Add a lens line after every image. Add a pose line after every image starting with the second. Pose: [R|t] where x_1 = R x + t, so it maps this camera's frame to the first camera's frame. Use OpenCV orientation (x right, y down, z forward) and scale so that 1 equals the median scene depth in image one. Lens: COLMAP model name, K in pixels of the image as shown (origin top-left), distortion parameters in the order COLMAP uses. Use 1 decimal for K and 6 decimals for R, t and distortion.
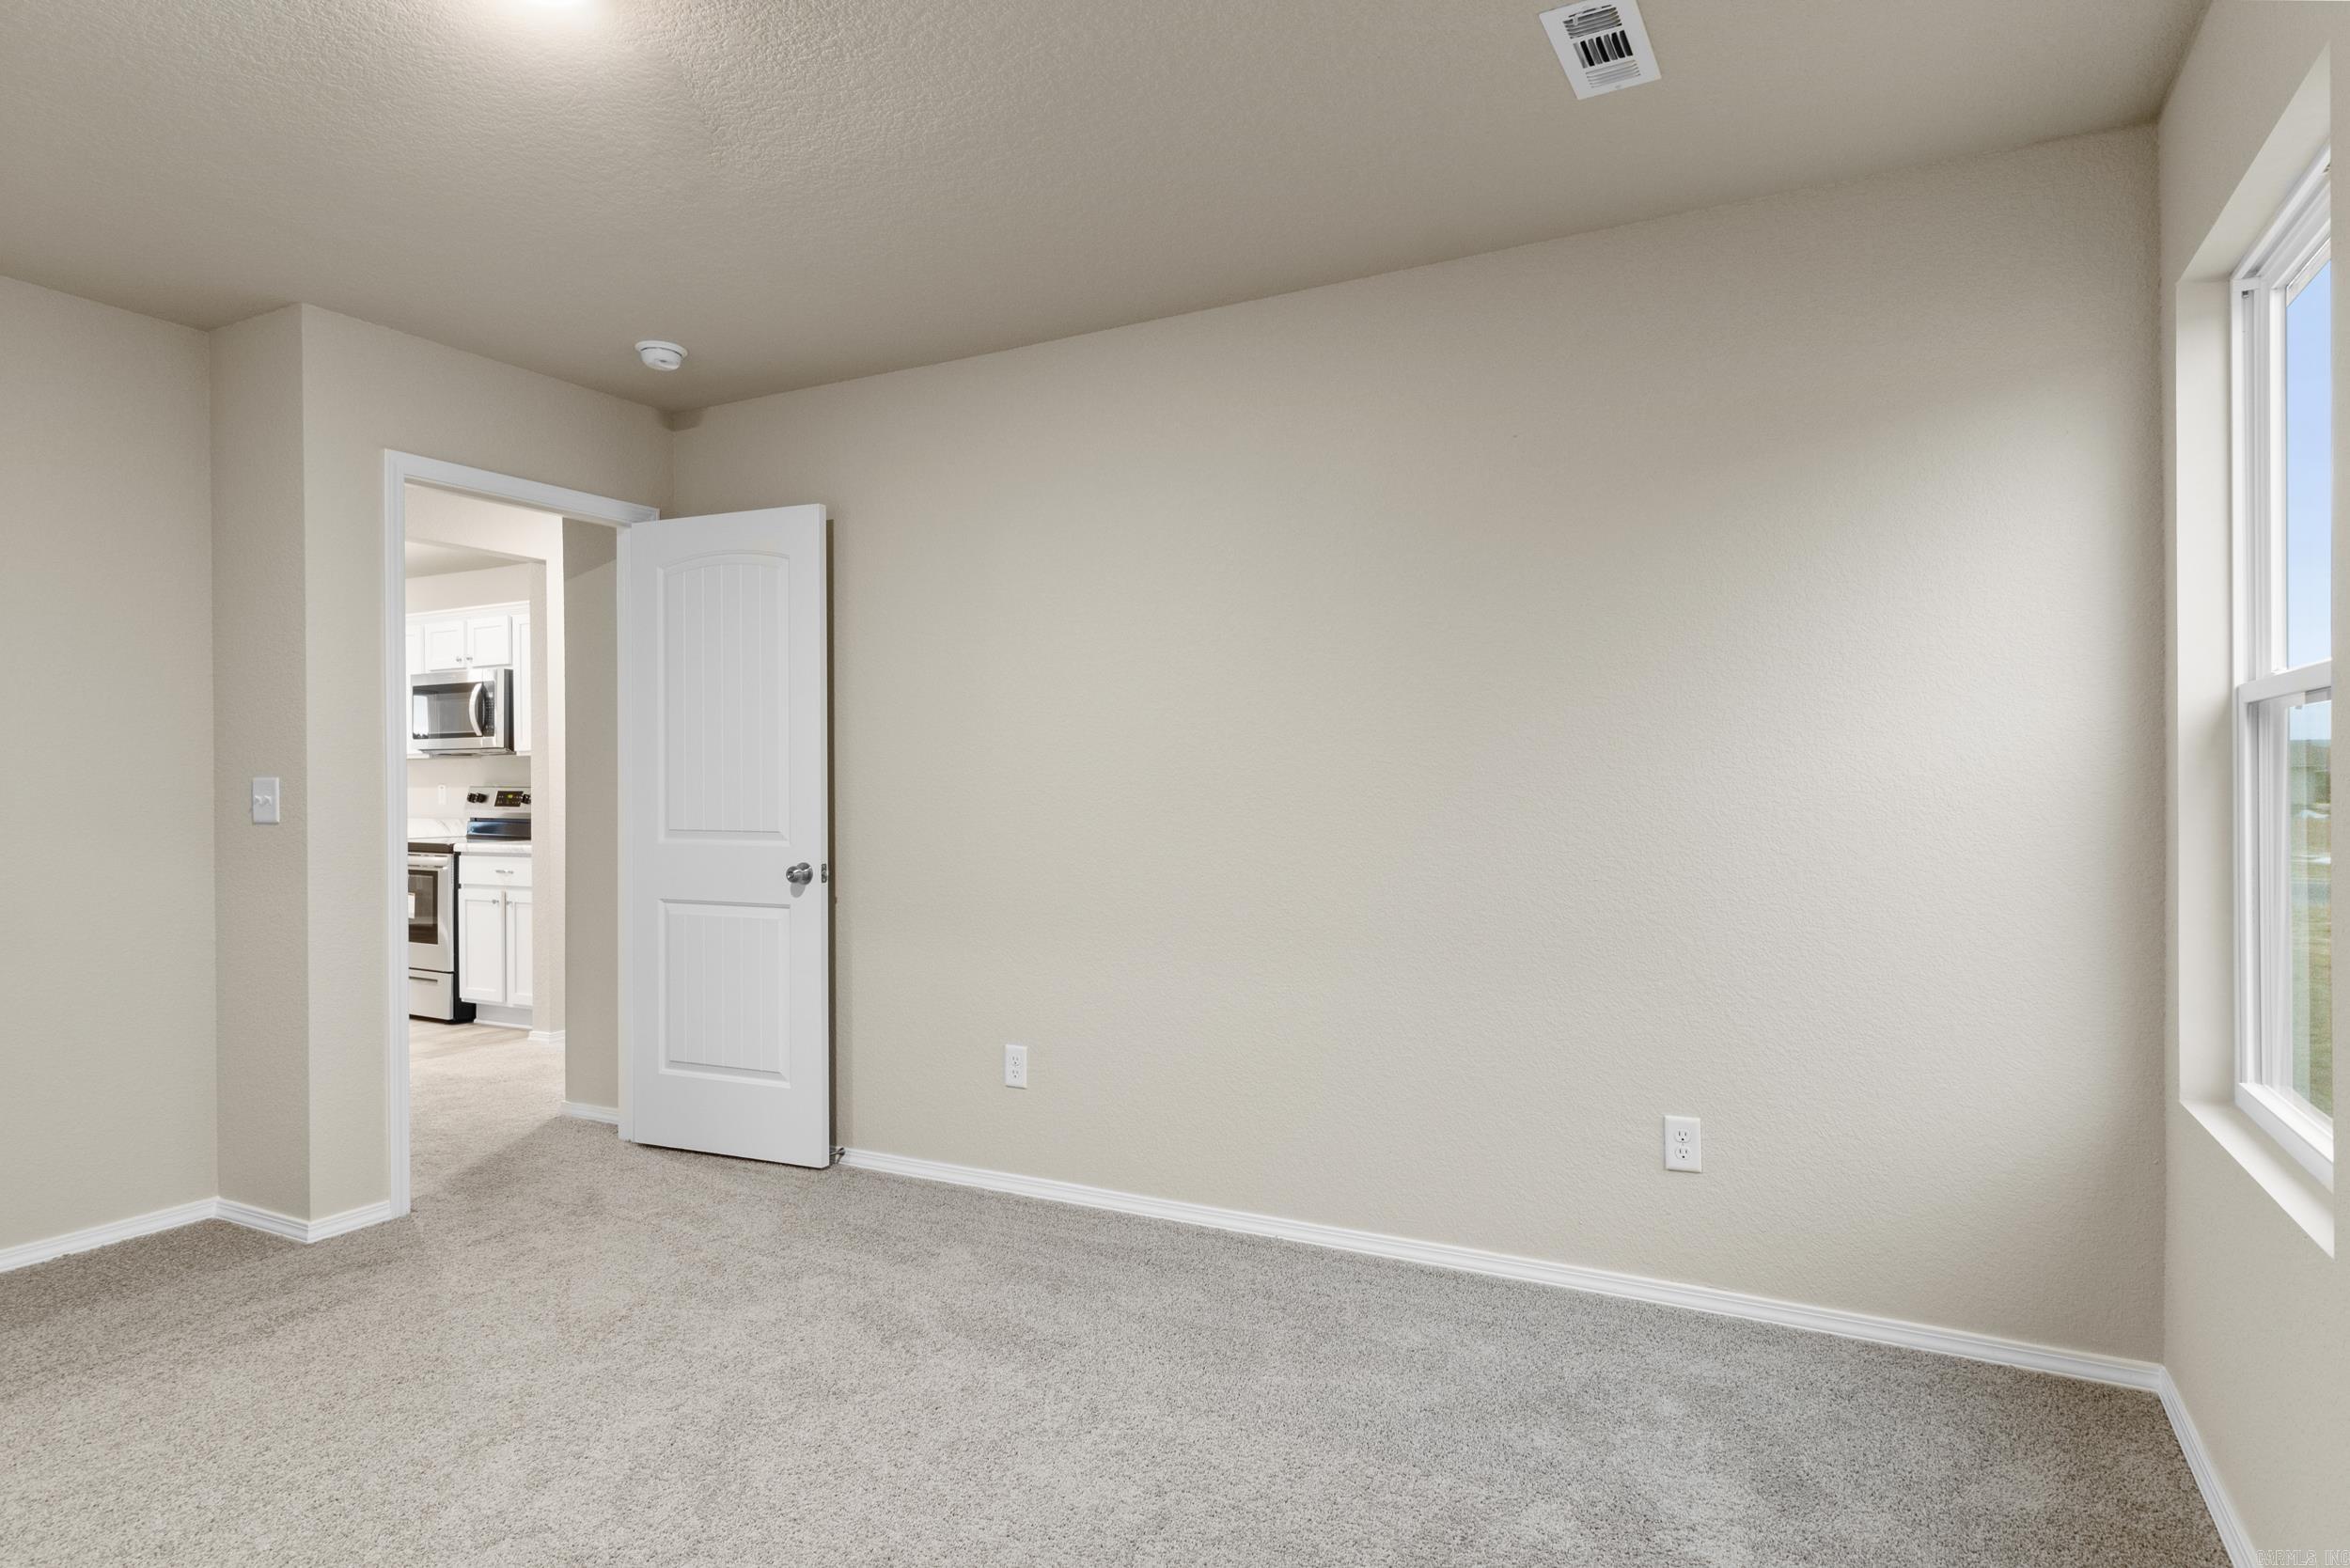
lens RADIAL K [[1310.5, 0, 1199.0], [0, 1310.5, 774.7], [0, 0, 1]] dist [-0.001375, -0.000547]
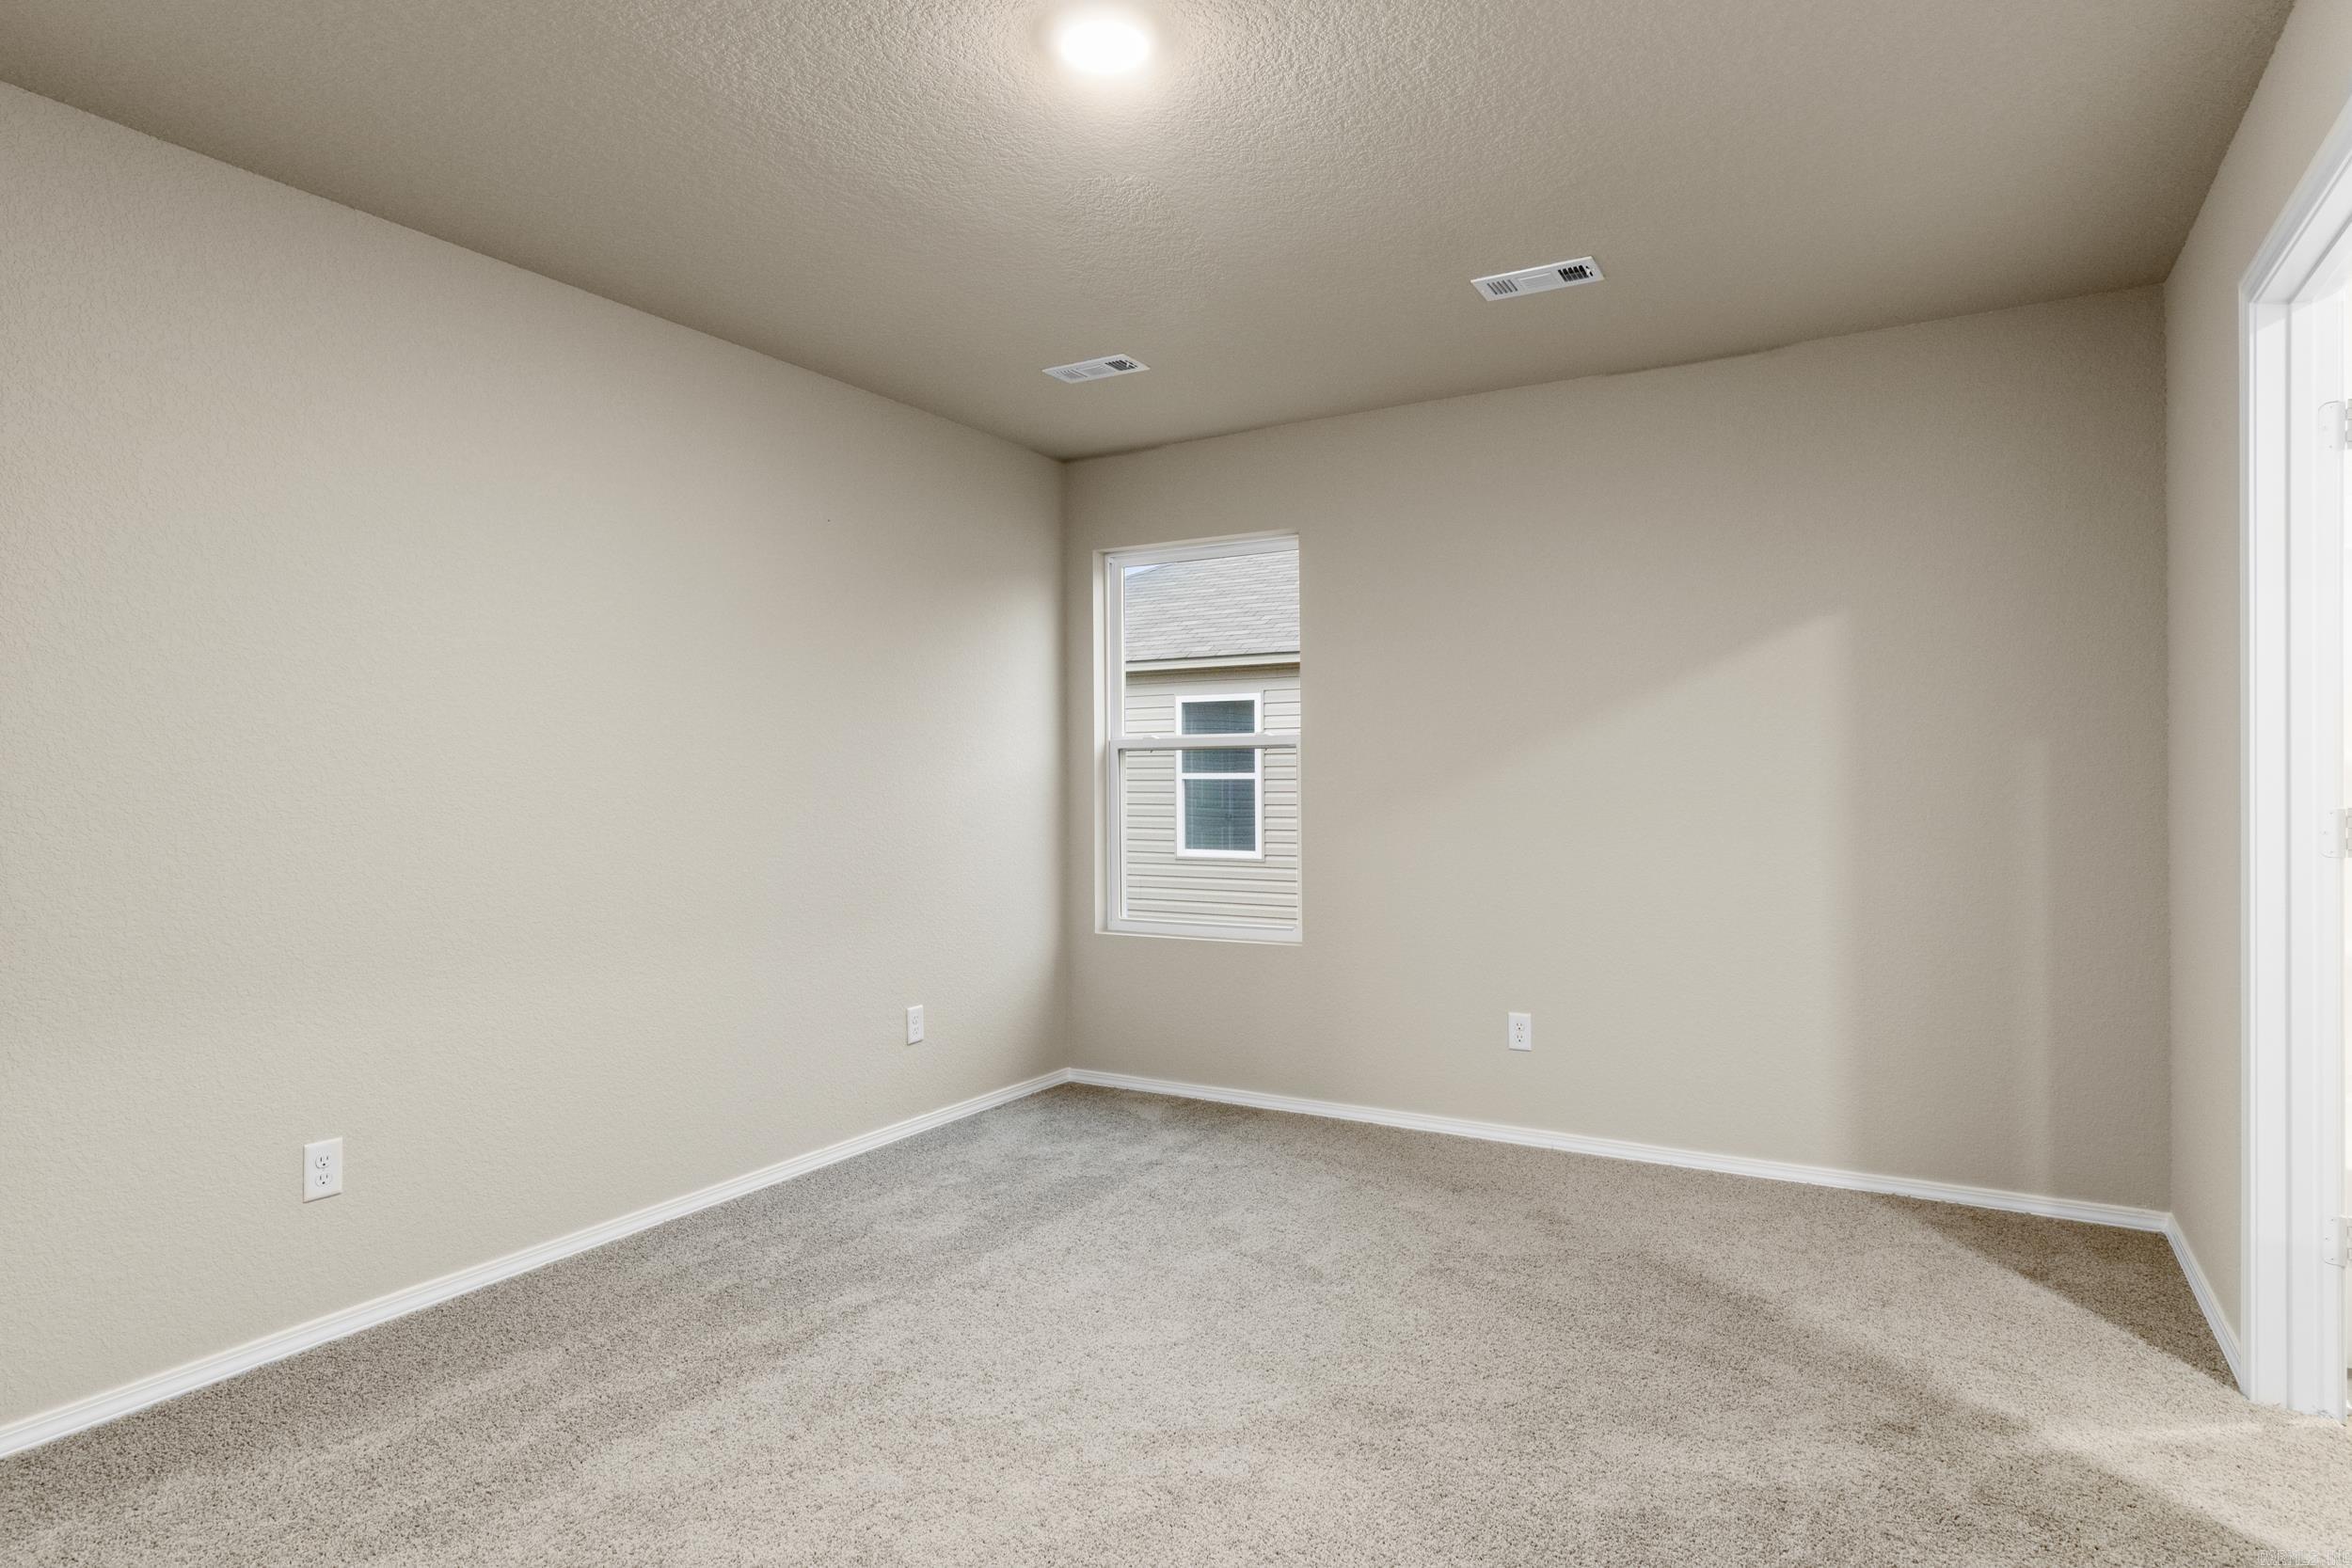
lens RADIAL K [[1301.8, 0, 1185.4], [0, 1301.8, 792.4], [0, 0, 1]] dist [0.003095, -0.000571]
pose [[0.037505, 0.001622, 0.999295, -1.119176], [0.009734, 0.999951, -0.001988, 0.021526], [-0.999249, 0.009802, 0.037487, 0.633518]]
